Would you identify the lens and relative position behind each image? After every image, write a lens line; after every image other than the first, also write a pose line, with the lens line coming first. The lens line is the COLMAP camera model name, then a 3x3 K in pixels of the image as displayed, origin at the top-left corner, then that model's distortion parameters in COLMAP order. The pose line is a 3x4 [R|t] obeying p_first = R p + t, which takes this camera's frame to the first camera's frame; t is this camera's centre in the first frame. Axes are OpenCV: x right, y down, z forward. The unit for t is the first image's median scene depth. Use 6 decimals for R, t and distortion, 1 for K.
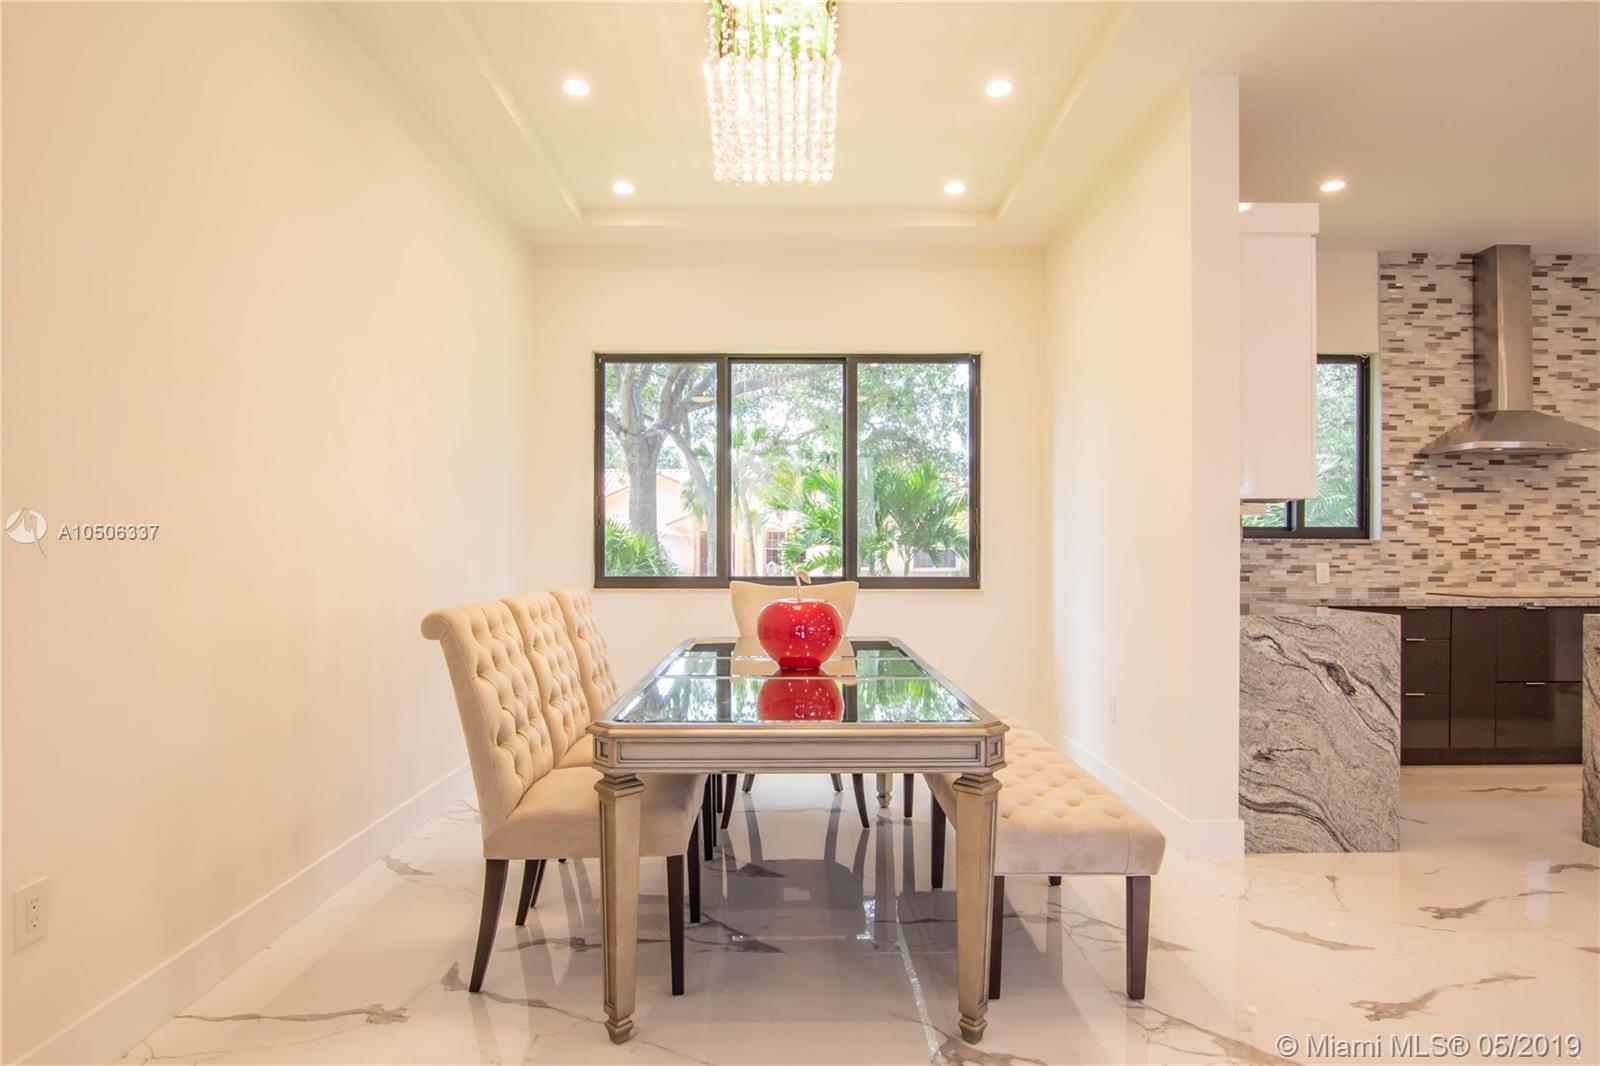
lens RADIAL K [[888.7, 0, 803.0], [0, 888.7, 552.5], [0, 0, 1]] dist [-0.001550, 0.001005]
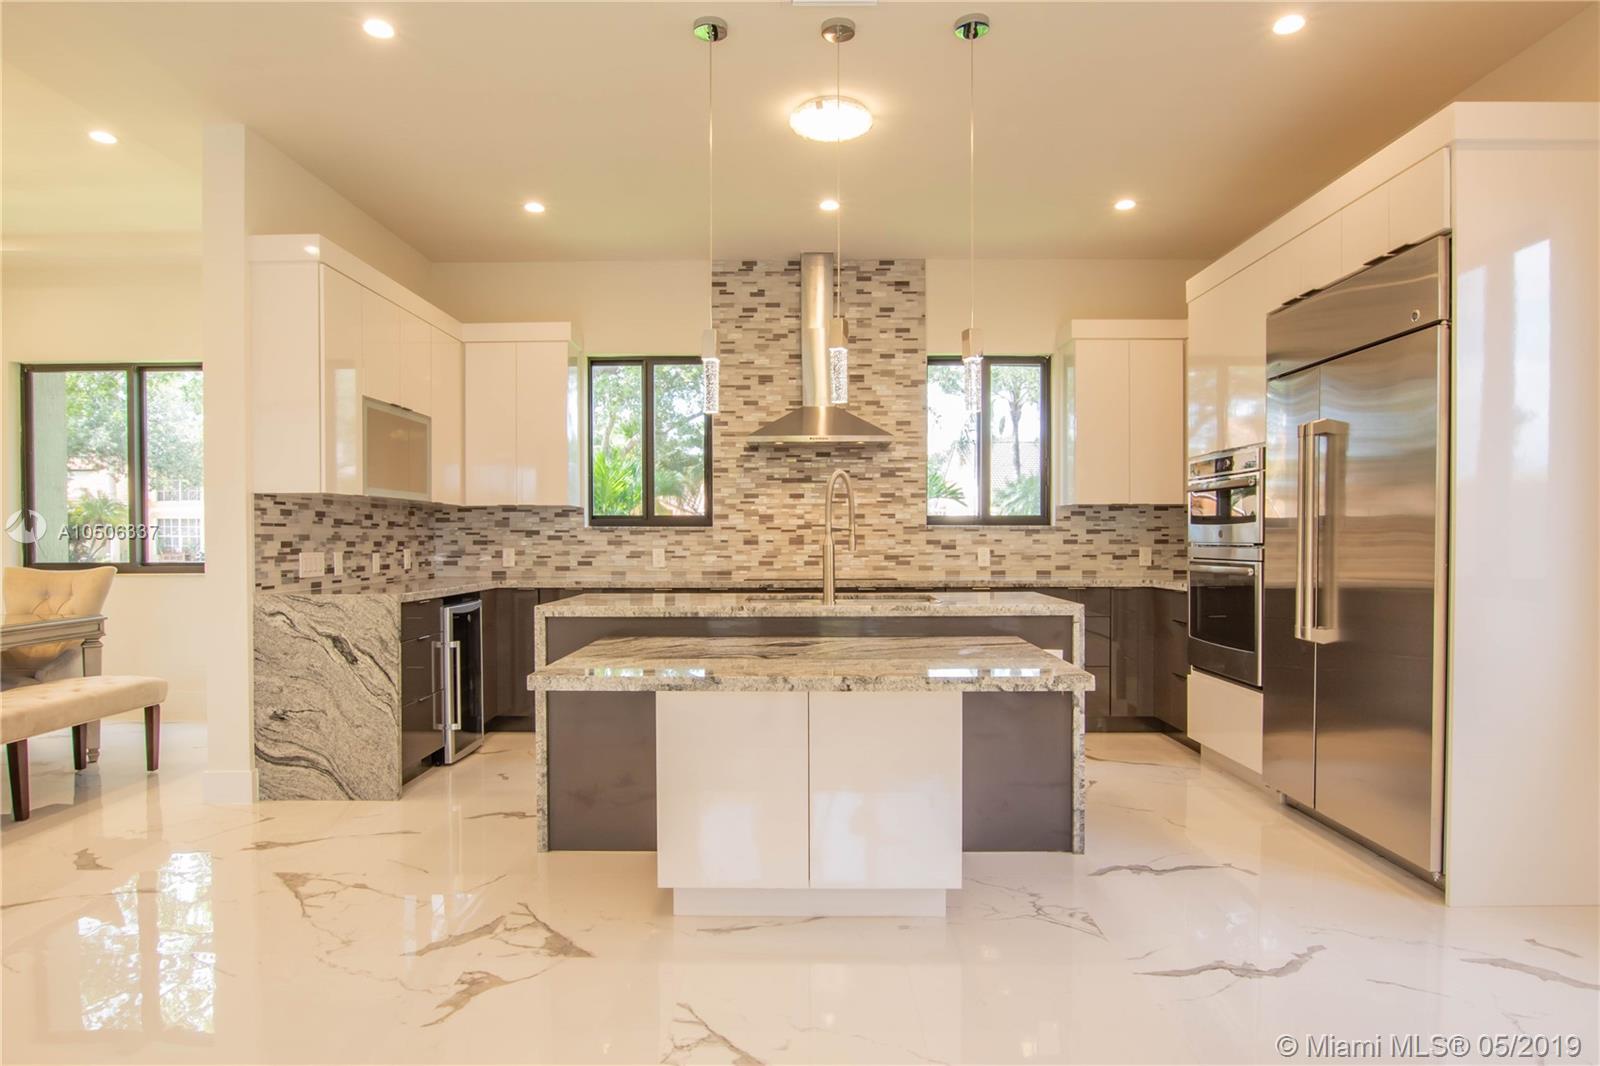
lens RADIAL K [[888.7, 0, 770.5], [0, 888.7, 540.6], [0, 0, 1]] dist [-0.001550, 0.001005]
pose [[0.998823, -0.003369, -0.048380, 0.770551], [0.003448, 0.999993, 0.001552, 0.000735], [0.048375, -0.001717, 0.998828, -0.077583]]
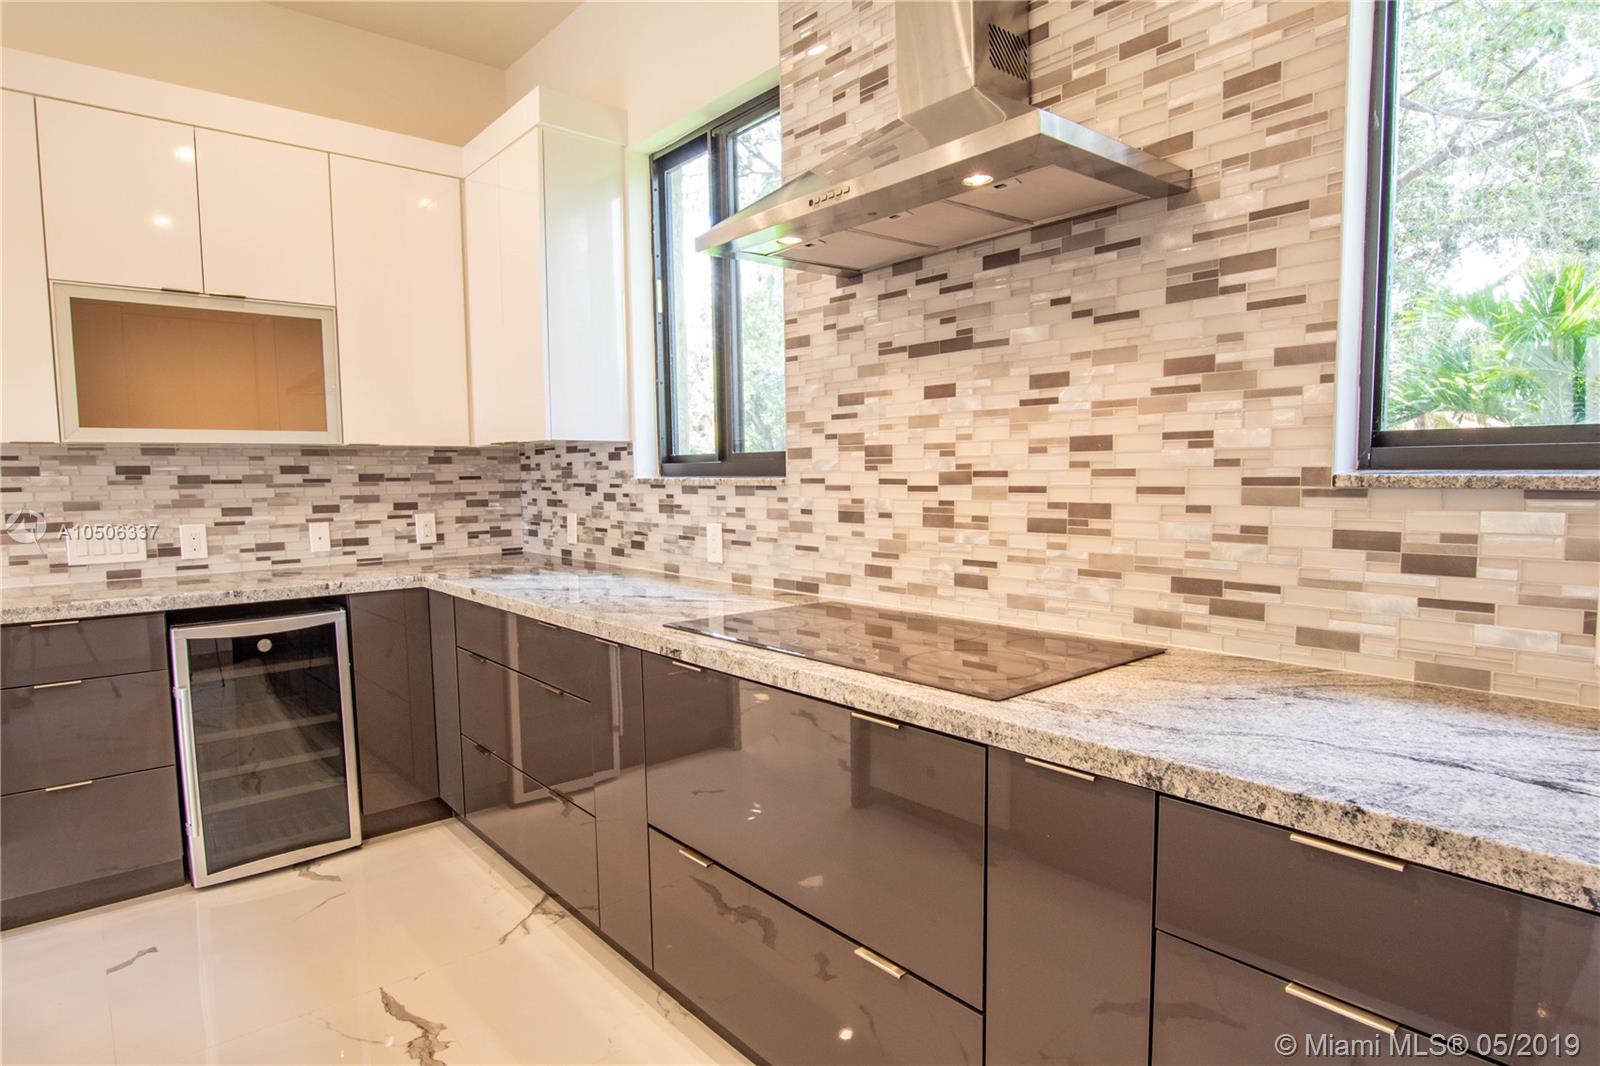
lens RADIAL K [[888.7, 0, 794.3], [0, 888.7, 534.8], [0, 0, 1]] dist [-0.001550, 0.001005]
pose [[0.626939, 0.046776, -0.777663, 1.013988], [0.013183, 0.997416, 0.070622, -0.017569], [0.778957, -0.054527, 0.624702, 0.707856]]
